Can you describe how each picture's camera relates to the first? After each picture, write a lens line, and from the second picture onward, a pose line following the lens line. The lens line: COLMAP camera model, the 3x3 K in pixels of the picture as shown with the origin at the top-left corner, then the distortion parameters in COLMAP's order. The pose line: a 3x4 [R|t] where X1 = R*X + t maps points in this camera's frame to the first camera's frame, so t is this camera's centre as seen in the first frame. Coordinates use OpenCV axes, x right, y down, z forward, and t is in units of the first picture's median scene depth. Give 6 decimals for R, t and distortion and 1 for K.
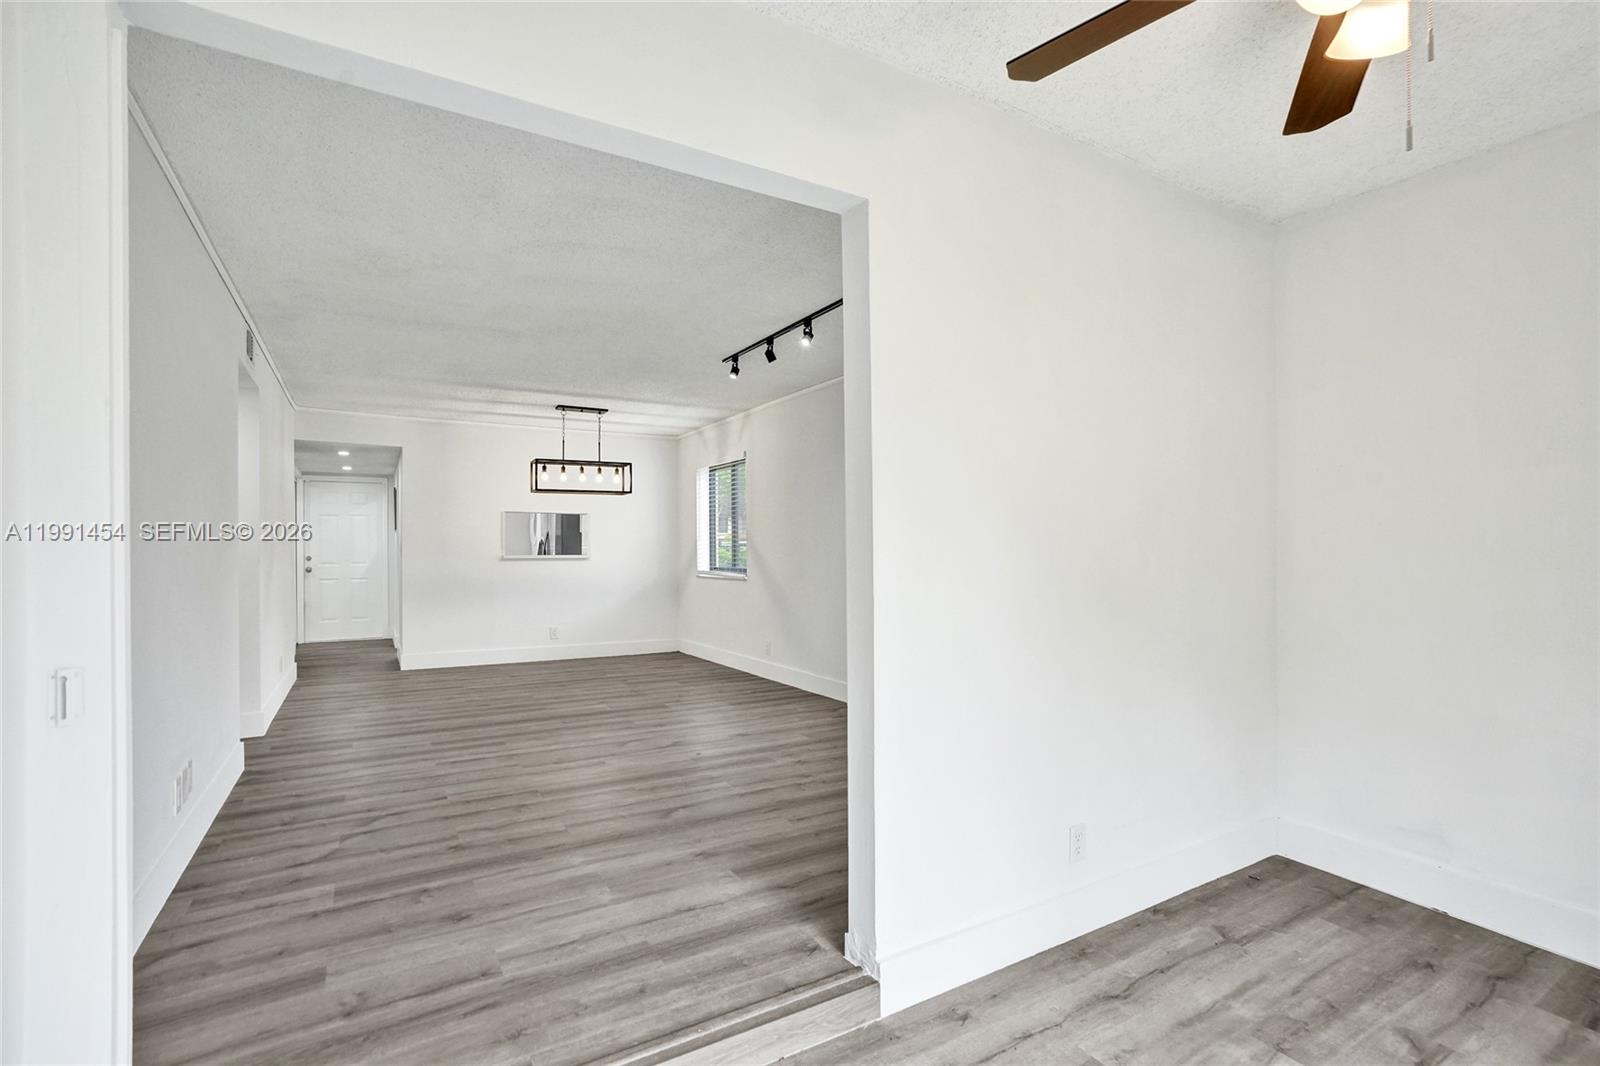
lens RADIAL K [[756.6, 0, 800.0], [0, 756.6, 533.0], [0, 0, 1]] dist [-0.044664, 0.014874]
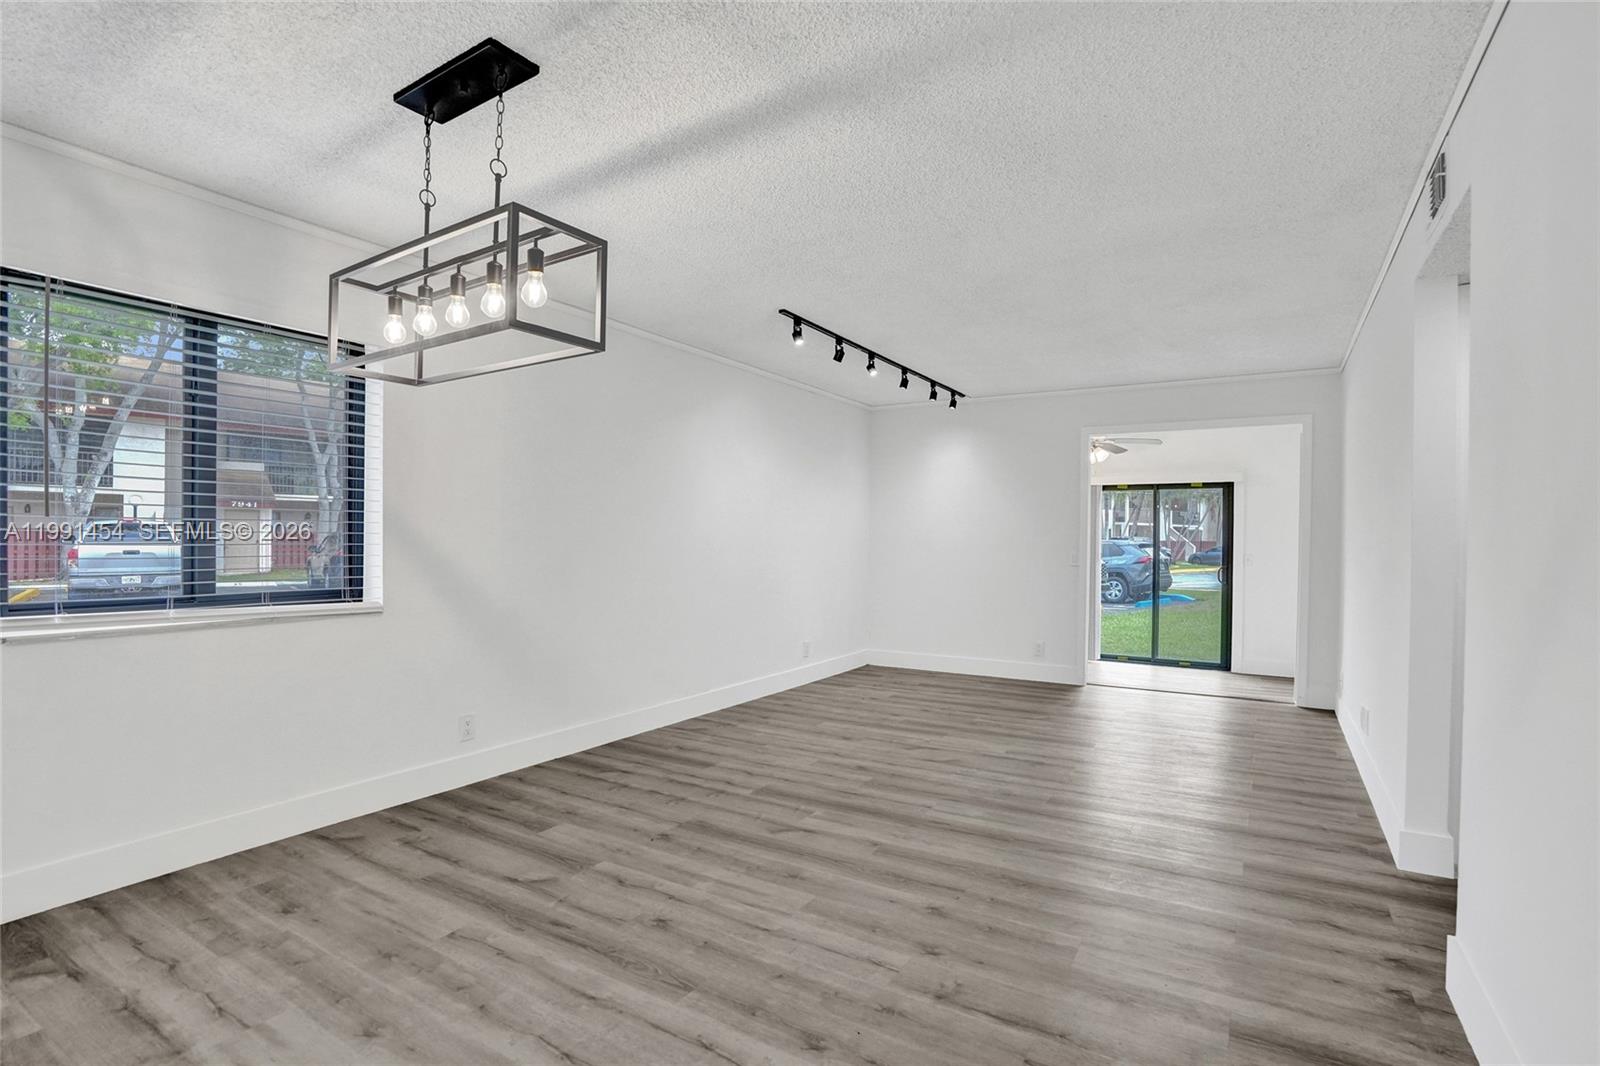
lens RADIAL K [[768.3, 0, 800.0], [0, 768.3, 533.0], [0, 0, 1]] dist [-0.068146, 0.024119]
pose [[-0.470540, 0.010715, 0.882314, -1.184185], [-0.023268, 0.999428, -0.024547, 0.037755], [-0.882072, -0.032080, -0.470021, 1.964345]]
